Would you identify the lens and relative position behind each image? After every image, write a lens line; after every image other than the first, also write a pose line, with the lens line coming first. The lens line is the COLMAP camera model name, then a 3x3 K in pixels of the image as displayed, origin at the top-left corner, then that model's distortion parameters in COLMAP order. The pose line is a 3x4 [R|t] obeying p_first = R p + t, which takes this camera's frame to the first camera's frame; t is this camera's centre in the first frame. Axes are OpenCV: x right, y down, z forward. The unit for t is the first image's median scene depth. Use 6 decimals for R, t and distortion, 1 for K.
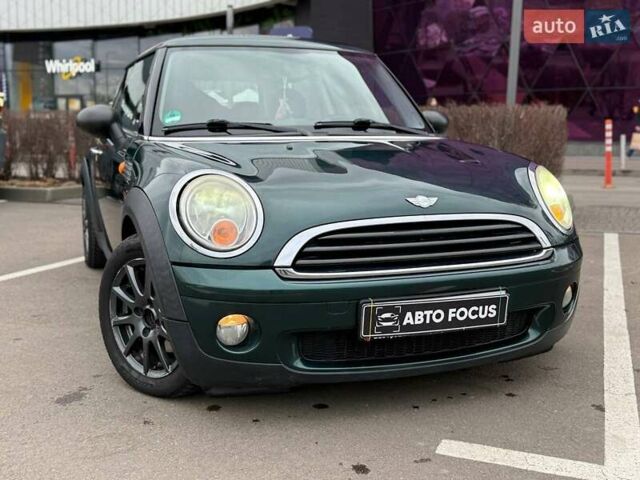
lens RADIAL K [[775.5, 0, 320.0], [0, 775.5, 240.0], [0, 0, 1]] dist [0.012002, -0.019200]
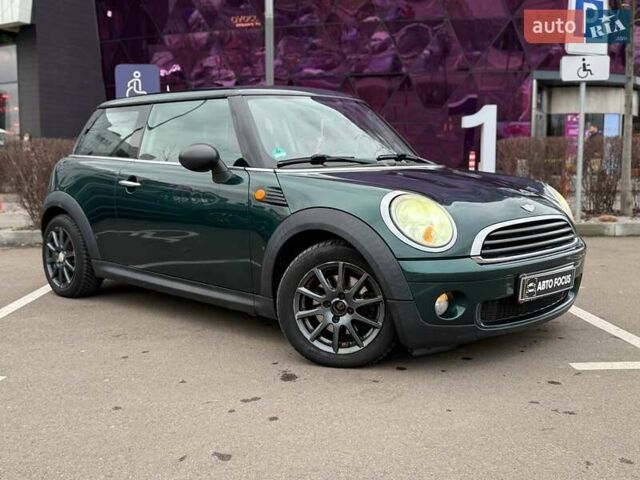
lens RADIAL K [[775.5, 0, 320.0], [0, 775.5, 240.0], [0, 0, 1]] dist [0.012002, -0.019200]
pose [[0.925358, -0.060006, 0.374316, -0.791853], [0.074261, 0.996956, -0.023763, 0.017202], [-0.371751, 0.049786, 0.926997, -0.211437]]
